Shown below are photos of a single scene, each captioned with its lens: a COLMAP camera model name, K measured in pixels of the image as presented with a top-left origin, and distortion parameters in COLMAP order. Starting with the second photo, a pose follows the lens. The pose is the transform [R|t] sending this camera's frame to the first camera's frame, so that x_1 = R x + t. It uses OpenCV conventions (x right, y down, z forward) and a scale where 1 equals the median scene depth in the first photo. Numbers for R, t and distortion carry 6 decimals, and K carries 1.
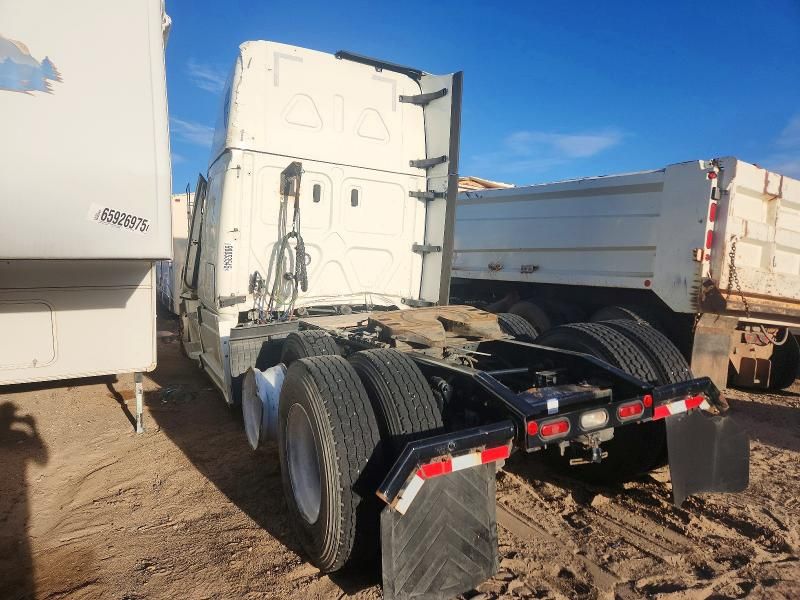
lens RADIAL K [[528.9, 0, 399.2], [0, 528.9, 299.5], [0, 0, 1]] dist [0.076958, -0.057767]
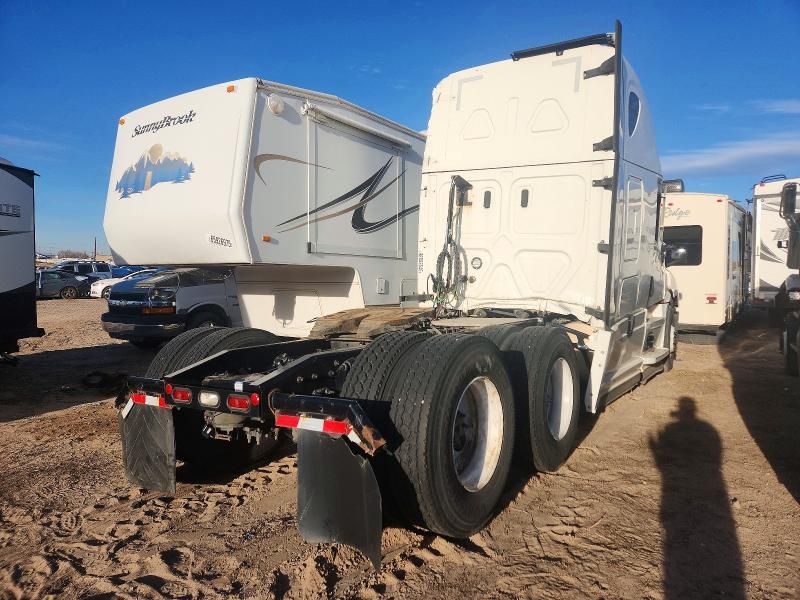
lens RADIAL K [[528.9, 0, 399.2], [0, 528.9, 299.5], [0, 0, 1]] dist [0.076958, -0.057767]
pose [[0.455807, 0.046373, -0.888870, 0.687874], [-0.063623, 0.997785, 0.019430, -0.013366], [0.887802, 0.047696, 0.457748, 0.371954]]
